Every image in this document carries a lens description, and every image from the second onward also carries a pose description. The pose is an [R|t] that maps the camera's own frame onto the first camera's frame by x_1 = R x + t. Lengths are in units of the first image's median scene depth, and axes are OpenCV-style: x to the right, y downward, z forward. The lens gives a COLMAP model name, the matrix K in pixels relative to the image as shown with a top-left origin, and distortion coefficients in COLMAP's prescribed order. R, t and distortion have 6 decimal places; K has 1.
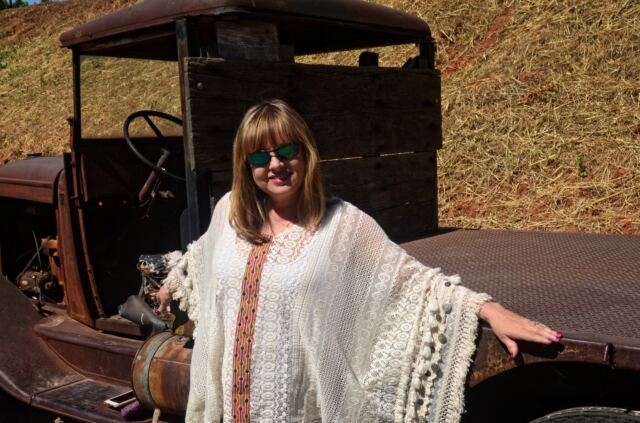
lens RADIAL K [[769.1, 0, 320.5], [0, 769.1, 232.2], [0, 0, 1]] dist [0.194386, -0.003530]
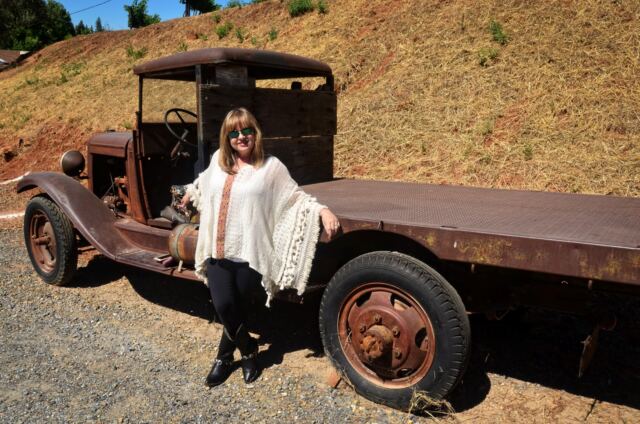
lens RADIAL K [[510.0, 0, 295.7], [0, 510.0, 210.8], [0, 0, 1]] dist [-0.000010, 0.001412]
pose [[0.999022, 0.031816, 0.030710, 0.029964], [-0.033167, 0.998457, 0.044543, 0.023954], [-0.029246, -0.045518, 0.998535, -0.228169]]
